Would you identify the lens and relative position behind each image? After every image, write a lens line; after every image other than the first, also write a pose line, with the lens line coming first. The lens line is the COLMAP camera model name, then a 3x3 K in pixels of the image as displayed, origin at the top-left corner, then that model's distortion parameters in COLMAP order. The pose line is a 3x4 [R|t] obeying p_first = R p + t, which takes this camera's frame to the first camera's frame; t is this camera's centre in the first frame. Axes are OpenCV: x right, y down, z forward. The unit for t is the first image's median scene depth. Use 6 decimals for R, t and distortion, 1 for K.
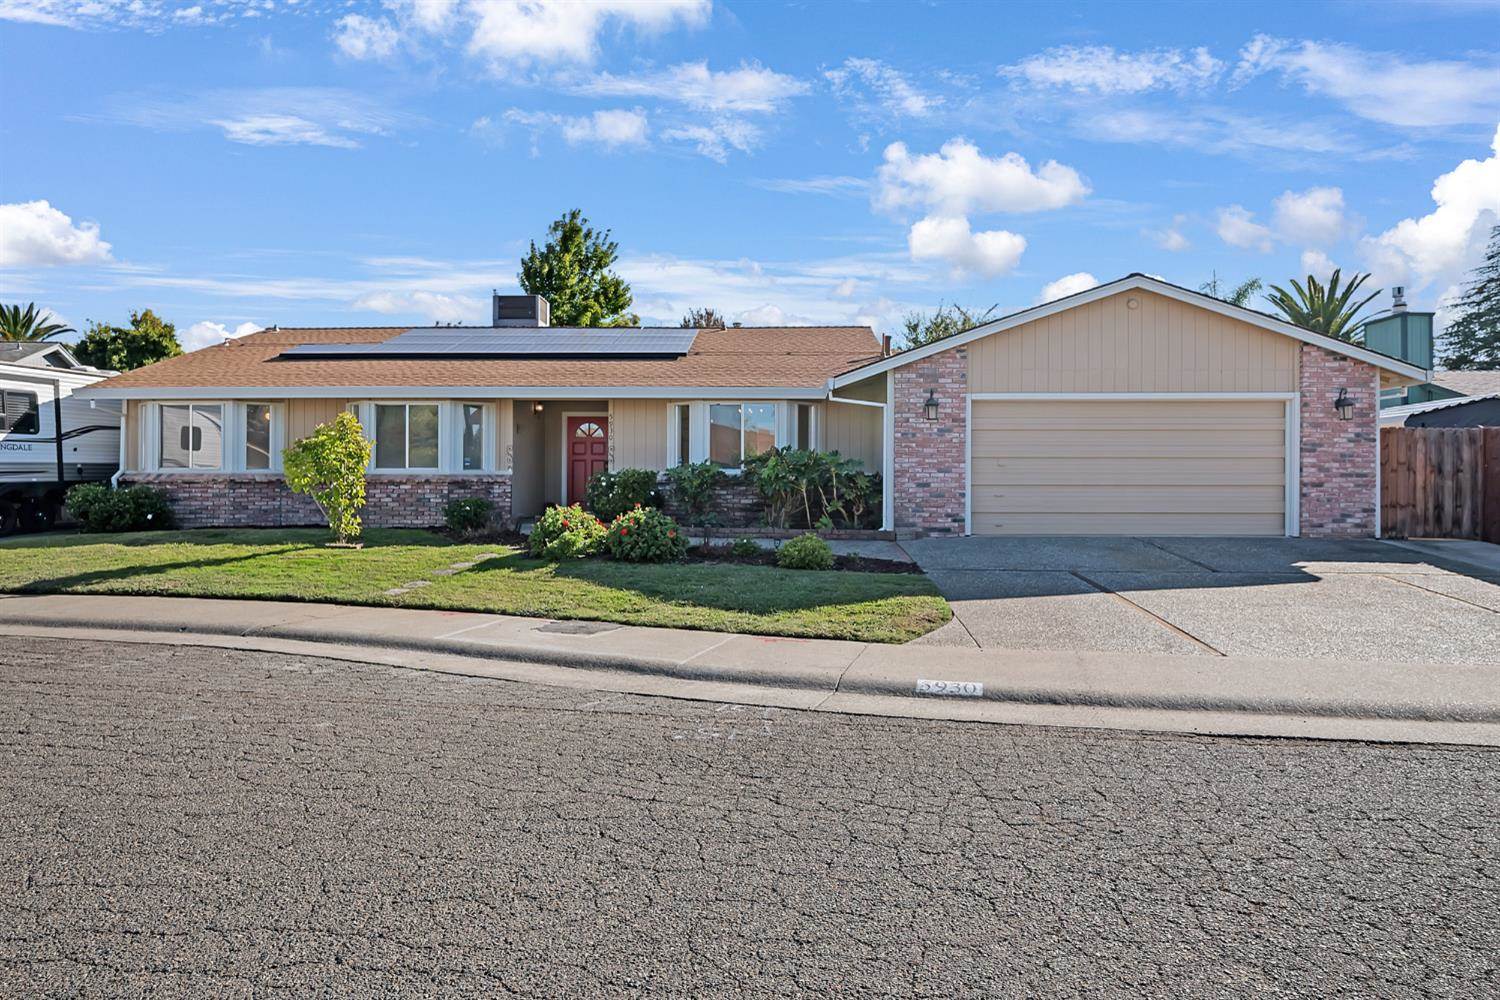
lens RADIAL K [[943.3, 0, 745.8], [0, 943.3, 489.9], [0, 0, 1]] dist [-0.009106, -0.000153]
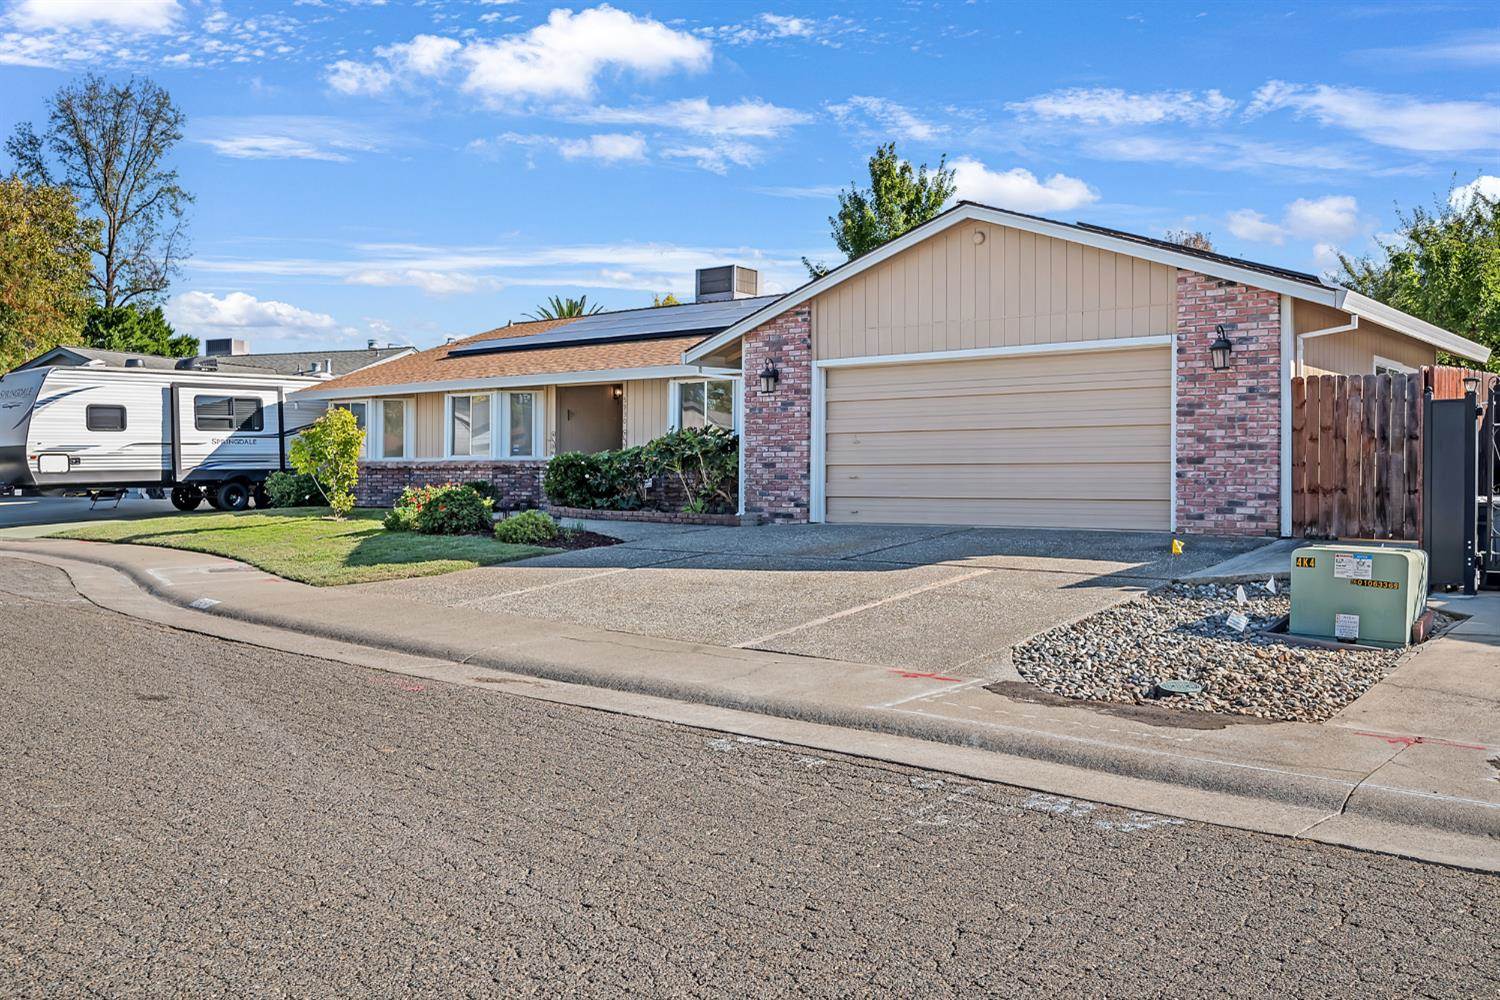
lens RADIAL K [[1317.7, 0, 754.4], [0, 1317.7, 500.3], [0, 0, 1]] dist [-0.010386, -0.005158]
pose [[0.802596, 0.008102, -0.596468, 0.926302], [-0.004419, 0.999961, 0.007636, 0.018590], [0.596507, -0.003493, 0.802600, -0.016348]]
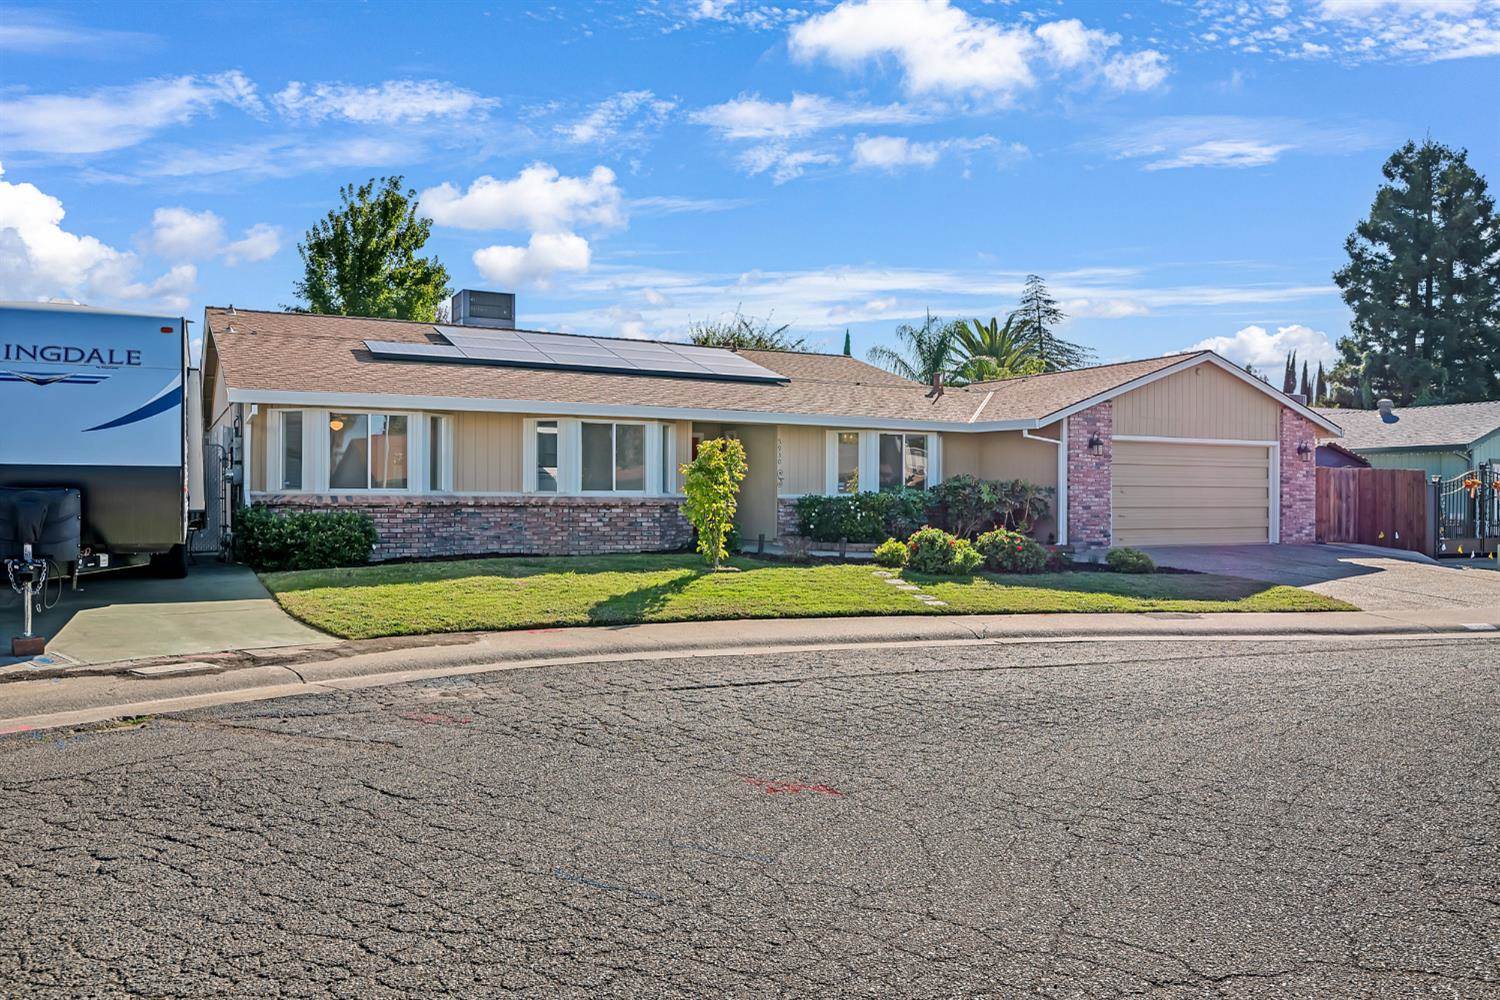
lens RADIAL K [[1068.1, 0, 750.7], [0, 1068.1, 505.2], [0, 0, 1]] dist [0.002677, 0.001161]
pose [[0.866512, -0.000869, 0.499155, -0.897393], [0.004620, 0.999970, -0.006280, -0.001317], [-0.499134, 0.007747, 0.866490, 0.002022]]
